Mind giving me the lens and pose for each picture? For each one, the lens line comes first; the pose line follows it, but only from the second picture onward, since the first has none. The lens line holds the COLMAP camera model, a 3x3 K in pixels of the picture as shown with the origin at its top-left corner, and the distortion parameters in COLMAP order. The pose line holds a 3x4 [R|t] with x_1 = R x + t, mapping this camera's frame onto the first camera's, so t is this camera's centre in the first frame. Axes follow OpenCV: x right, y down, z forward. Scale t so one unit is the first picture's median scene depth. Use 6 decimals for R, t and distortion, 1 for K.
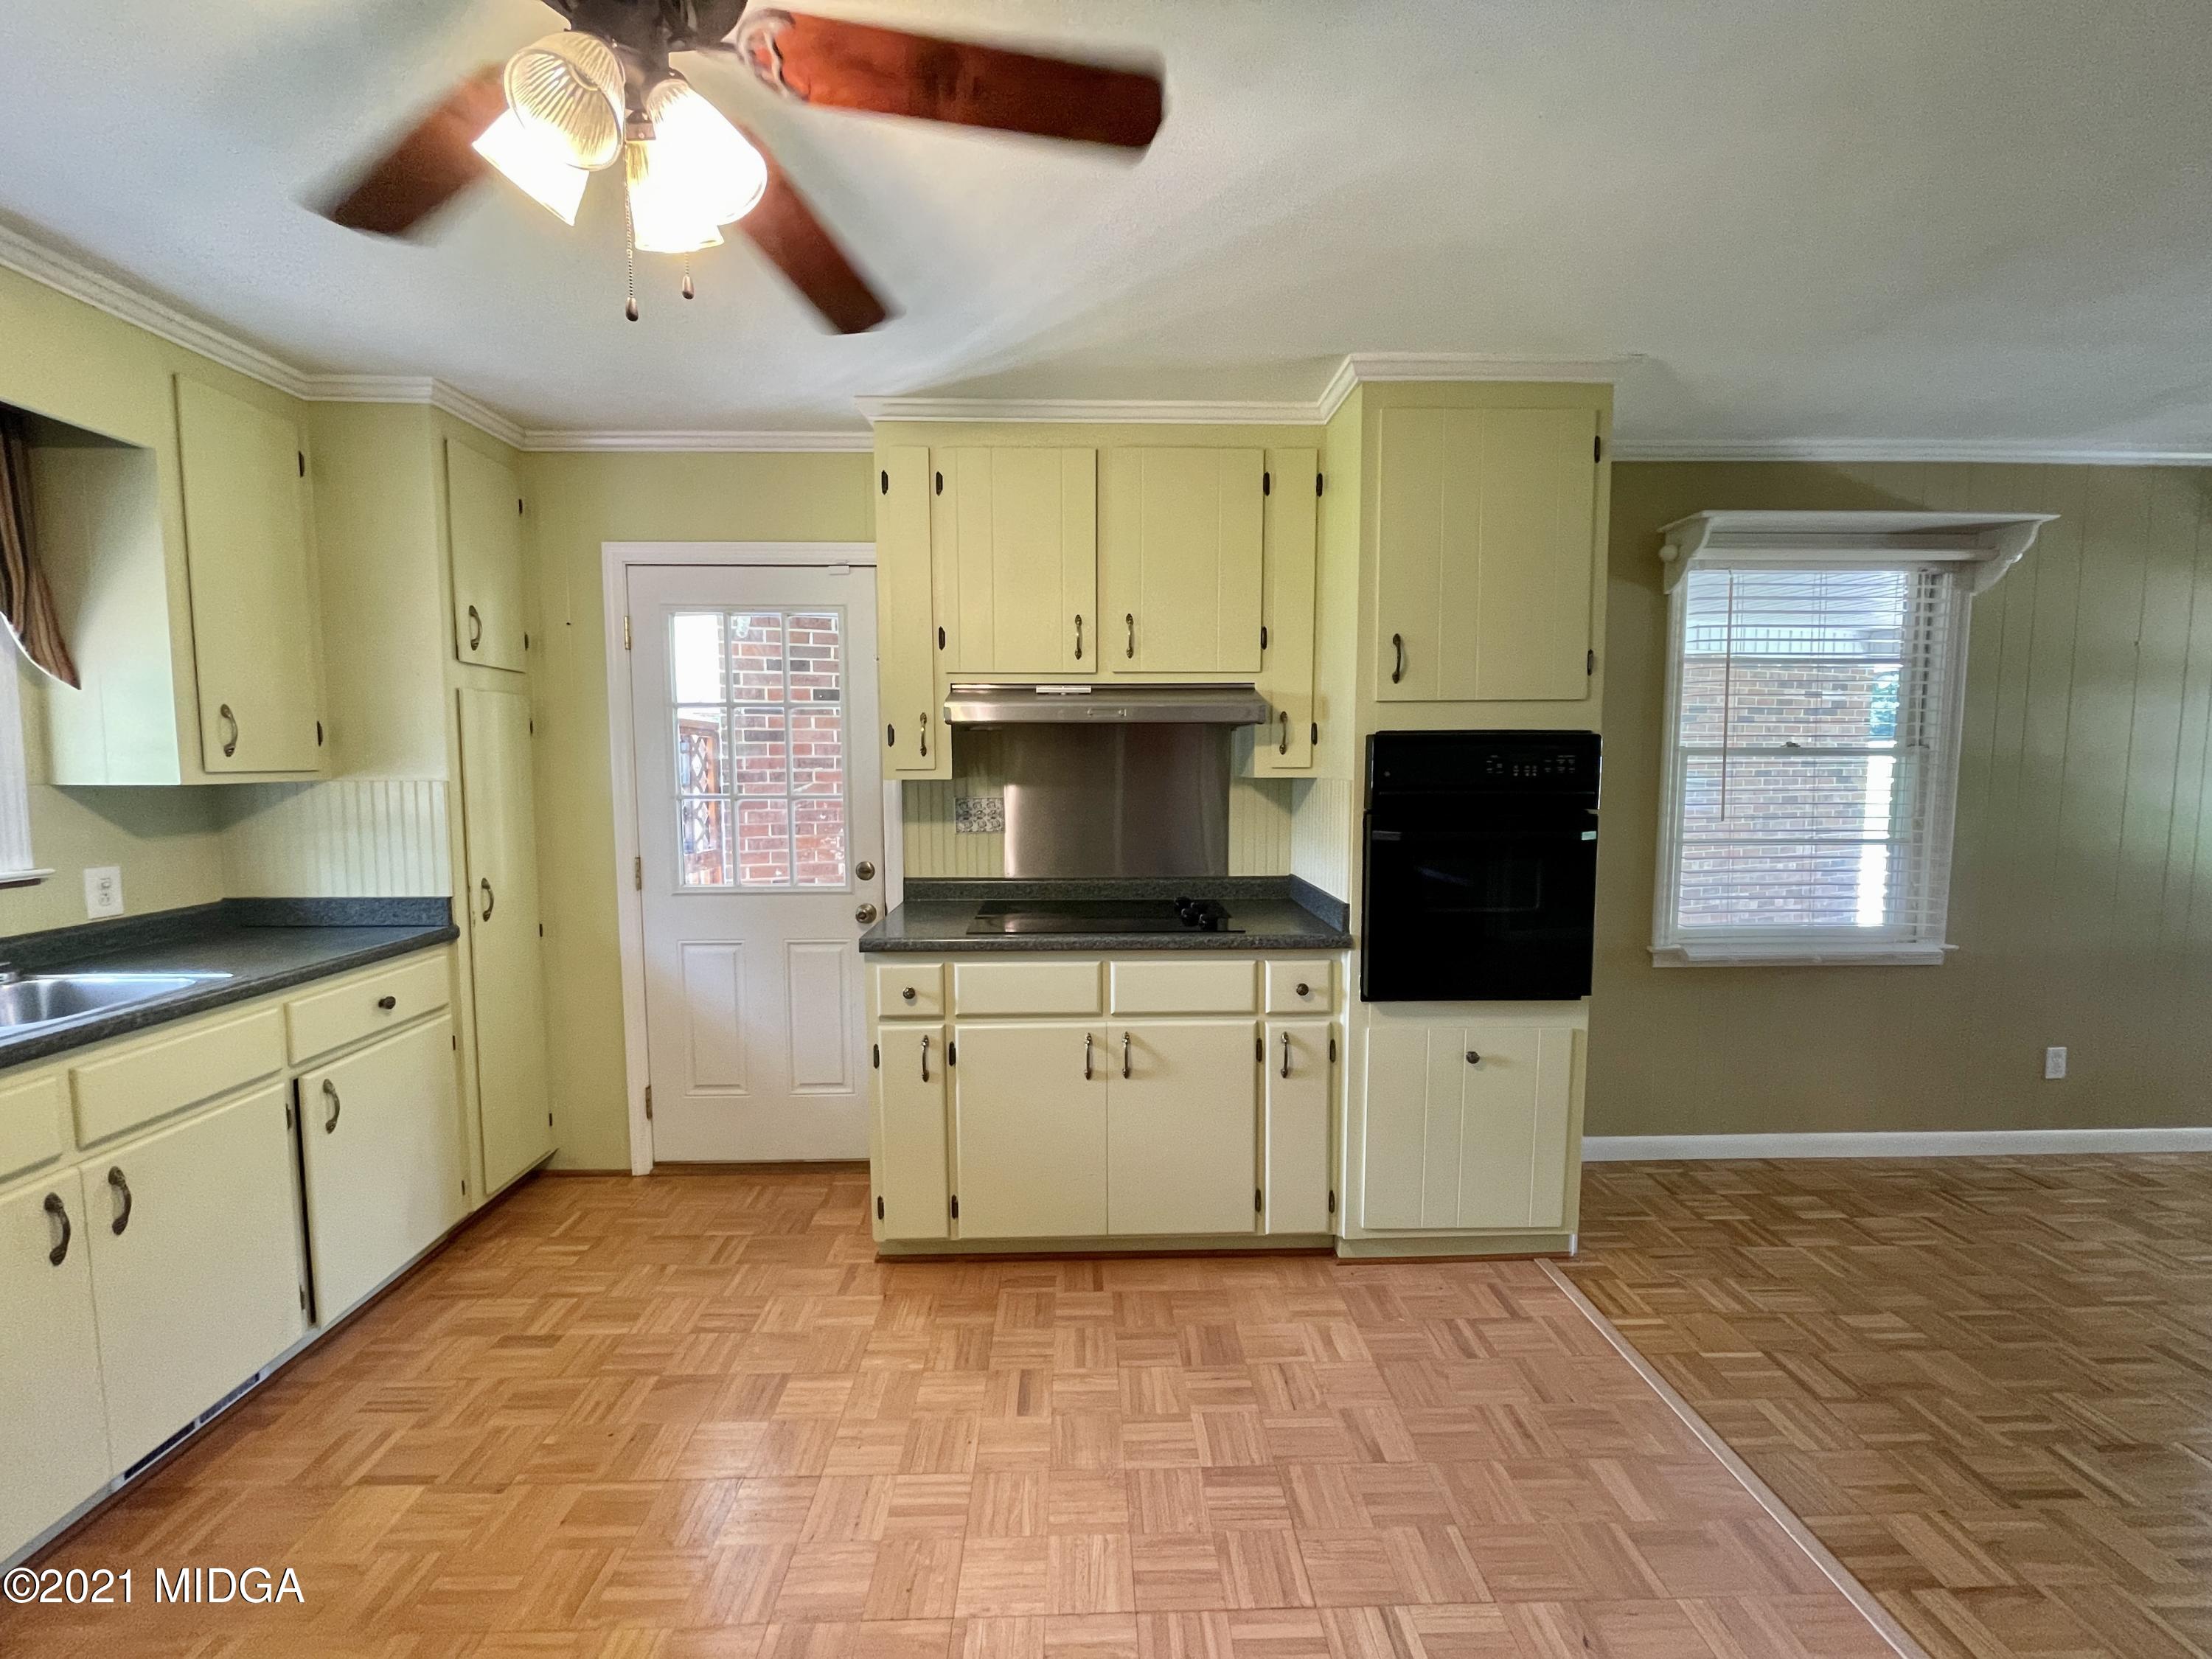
lens RADIAL K [[891.7, 0, 1102.8], [0, 891.7, 832.8], [0, 0, 1]] dist [-0.001439, -0.000069]
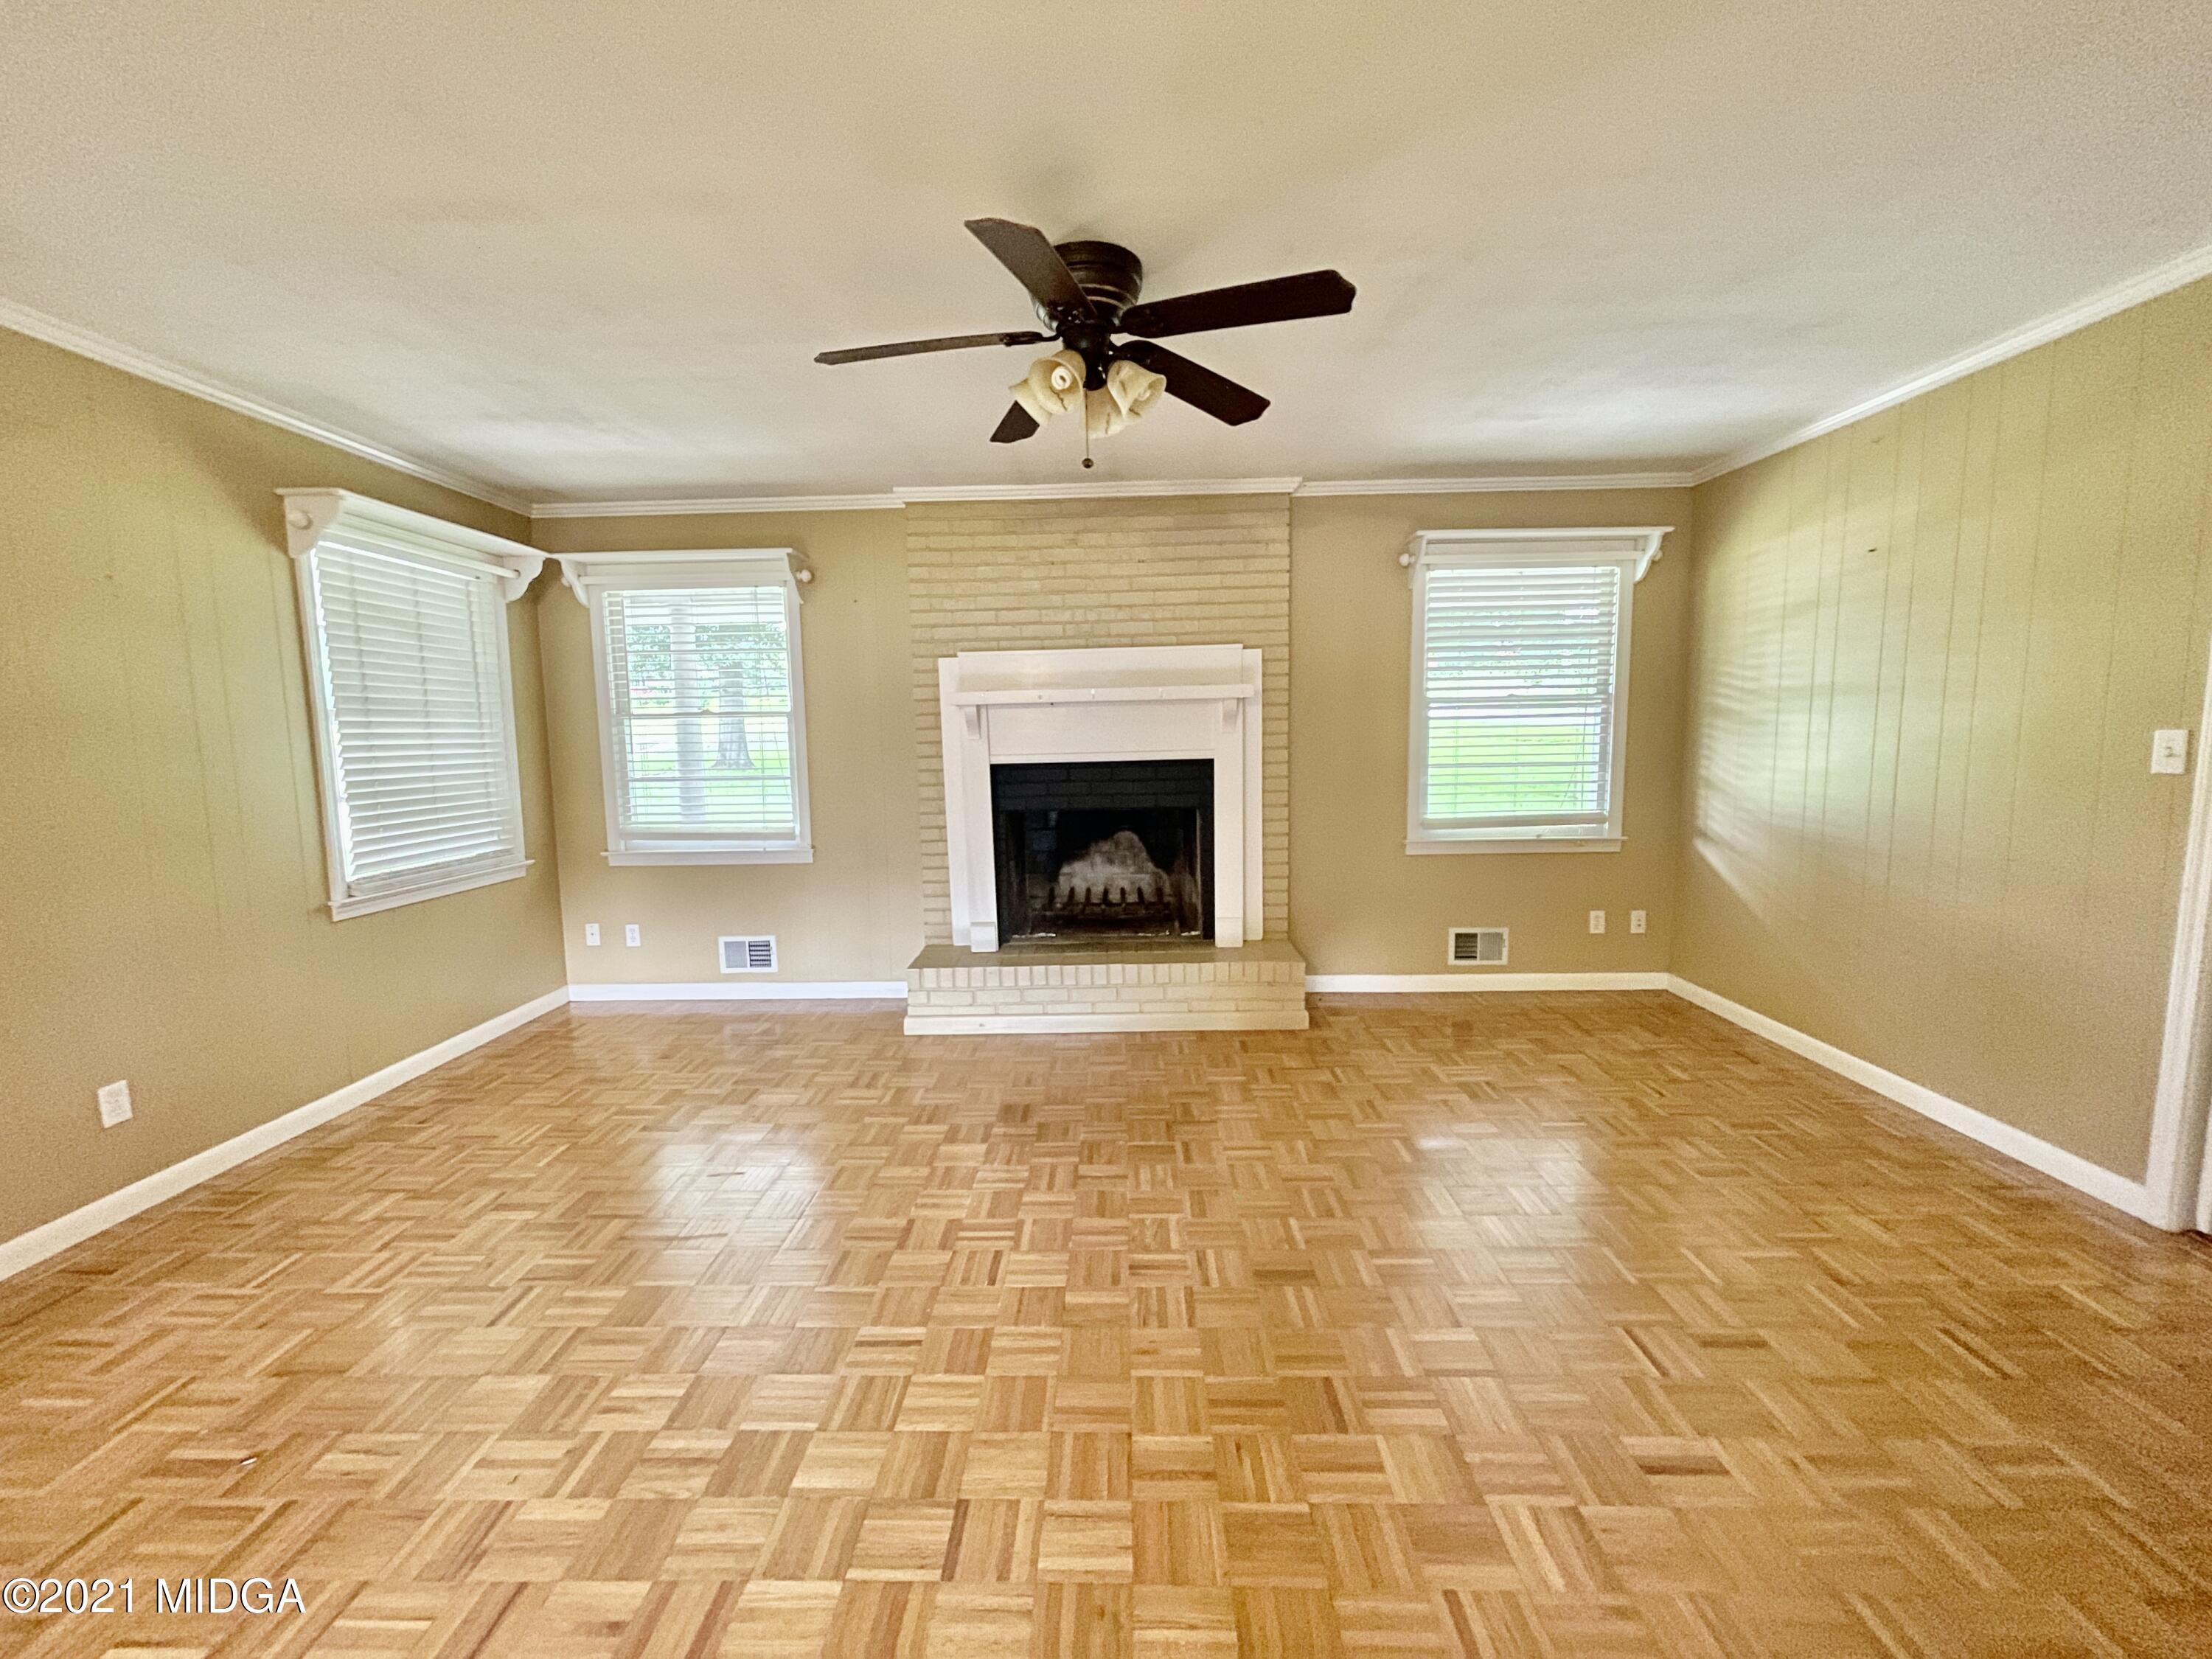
lens RADIAL K [[891.7, 0, 1099.7], [0, 891.7, 829.0], [0, 0, 1]] dist [-0.001439, -0.000069]
pose [[0.050222, -0.107624, 0.992922, 0.466750], [0.094685, 0.990212, 0.102541, 0.023989], [-0.994240, 0.088865, 0.059921, 0.078406]]
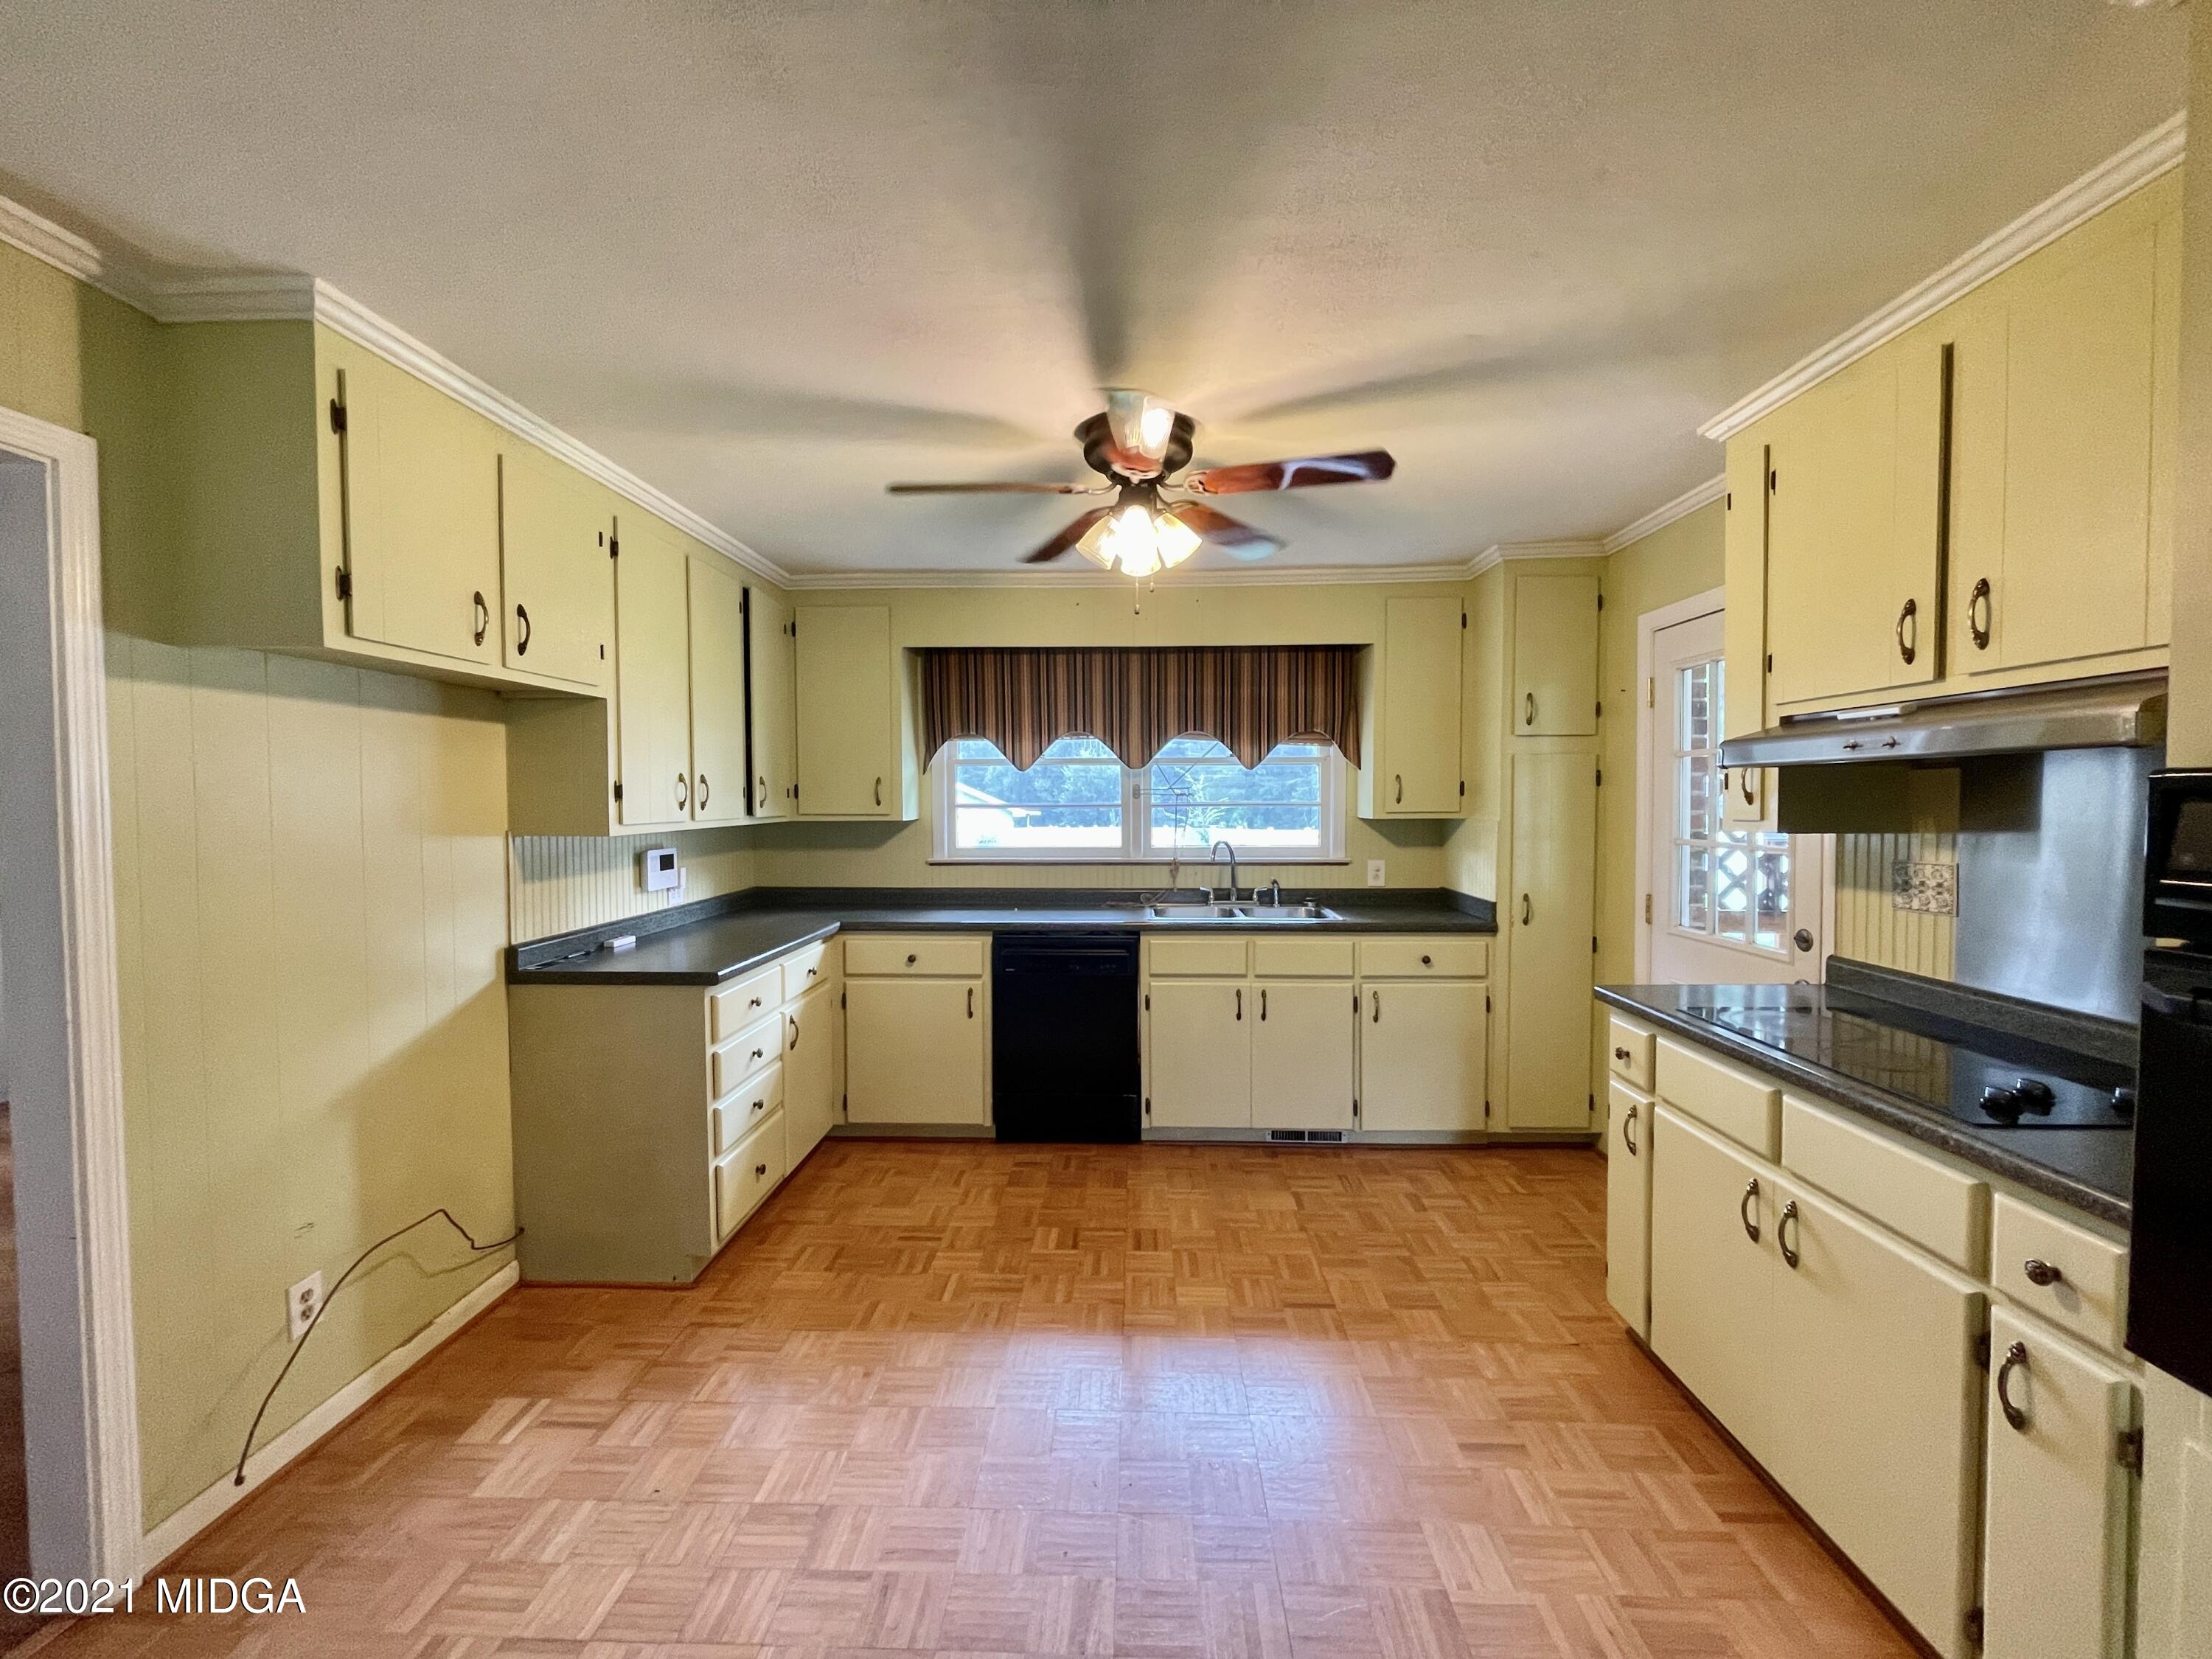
lens RADIAL K [[891.7, 0, 1099.9], [0, 891.7, 831.8], [0, 0, 1]] dist [-0.001439, -0.000069]
pose [[-0.068399, 0.036967, -0.996973, 0.748987], [-0.077550, 0.996093, 0.042255, -0.052553], [0.994639, 0.080205, -0.065265, 0.476432]]
